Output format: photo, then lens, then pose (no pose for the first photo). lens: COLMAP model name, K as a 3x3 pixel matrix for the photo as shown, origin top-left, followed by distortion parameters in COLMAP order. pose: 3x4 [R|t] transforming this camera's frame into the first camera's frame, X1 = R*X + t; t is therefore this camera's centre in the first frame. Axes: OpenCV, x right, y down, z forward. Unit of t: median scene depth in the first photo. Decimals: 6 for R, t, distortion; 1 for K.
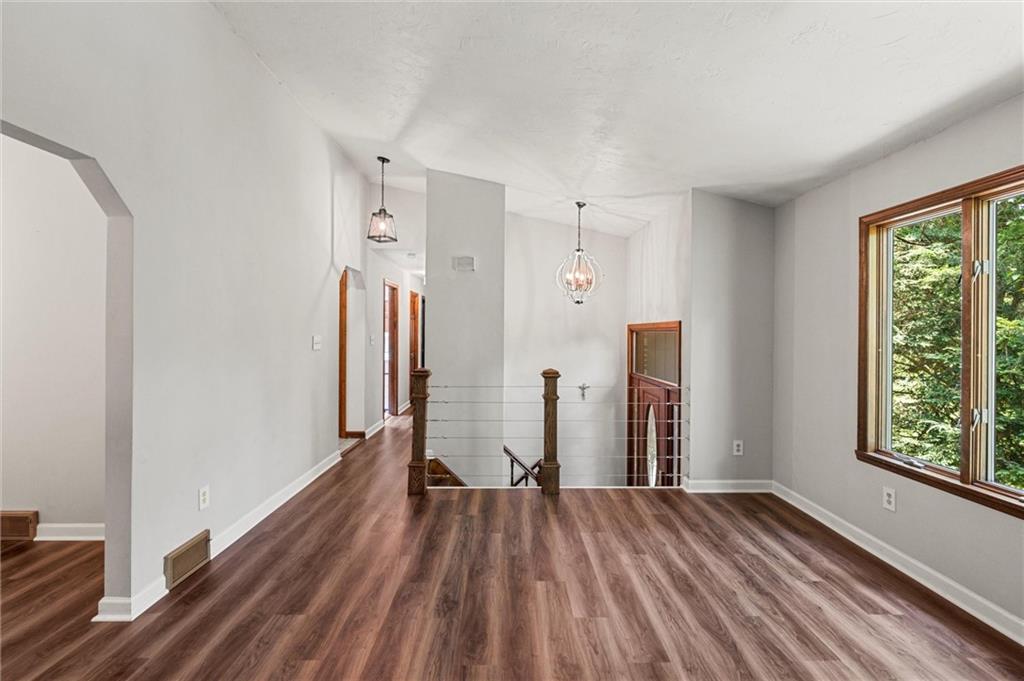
lens RADIAL K [[454.4, 0, 513.4], [0, 454.4, 336.5], [0, 0, 1]] dist [-0.000945, -0.000659]
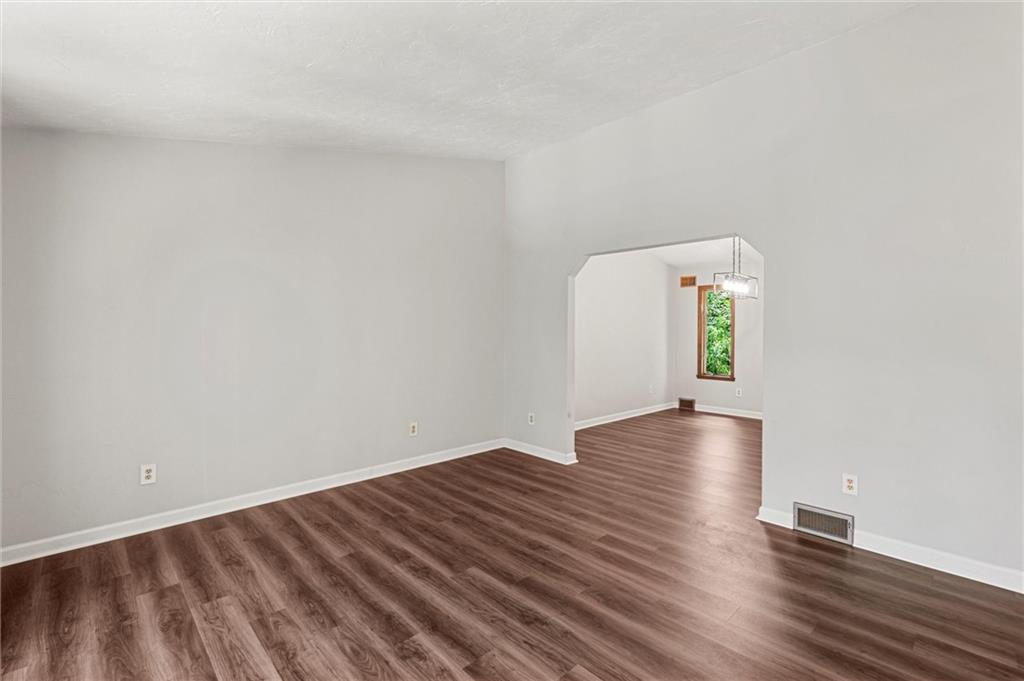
lens RADIAL K [[454.4, 0, 513.5], [0, 454.4, 337.1], [0, 0, 1]] dist [-0.000945, -0.000659]
pose [[-0.740334, -0.007292, -0.672200, 0.893920], [-0.012046, 0.999925, 0.002419, 0.010629], [0.672131, 0.009888, -0.740366, 1.732124]]
